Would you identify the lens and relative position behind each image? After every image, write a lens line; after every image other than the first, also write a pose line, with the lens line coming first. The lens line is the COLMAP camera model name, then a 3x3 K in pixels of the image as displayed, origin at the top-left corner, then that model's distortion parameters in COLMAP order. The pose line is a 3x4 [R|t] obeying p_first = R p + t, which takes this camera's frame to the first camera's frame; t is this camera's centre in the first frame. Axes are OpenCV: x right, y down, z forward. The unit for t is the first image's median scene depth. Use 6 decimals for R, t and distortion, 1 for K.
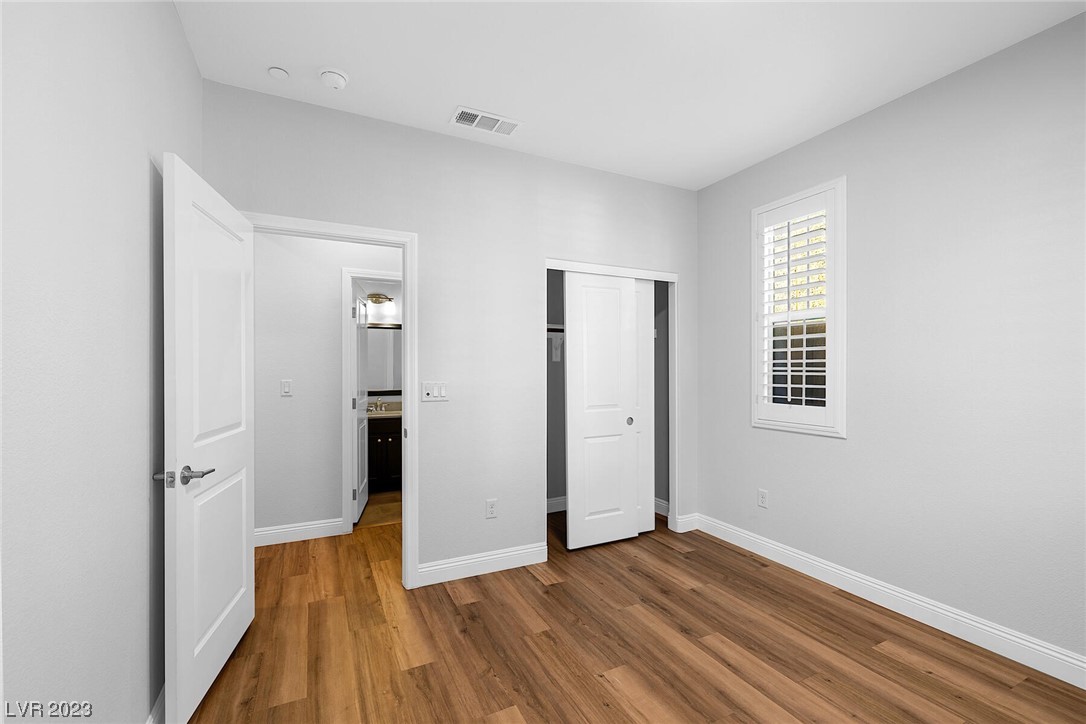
lens RADIAL K [[457.7, 0, 543.3], [0, 457.7, 361.2], [0, 0, 1]] dist [-0.001979, 0.000047]
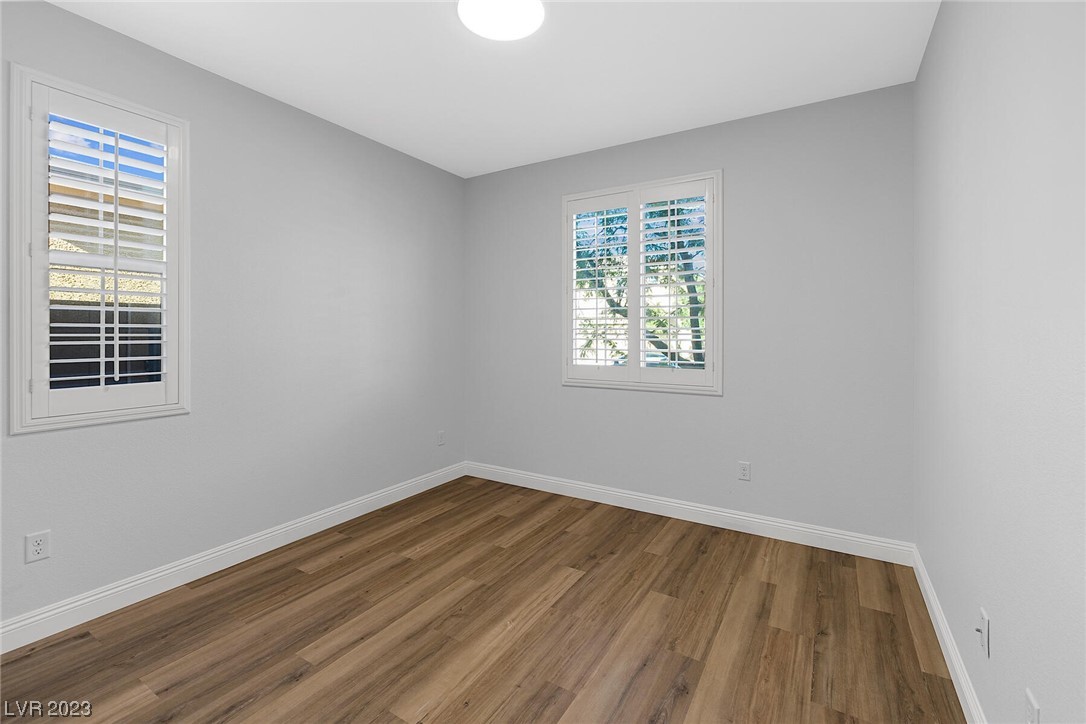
lens RADIAL K [[457.7, 0, 546.2], [0, 457.7, 335.8], [0, 0, 1]] dist [-0.001979, 0.000047]
pose [[-0.520575, -0.007484, 0.853783, -0.477936], [-0.019186, 0.999812, -0.002934, 0.006645], [-0.853601, -0.017908, -0.520620, 0.892420]]
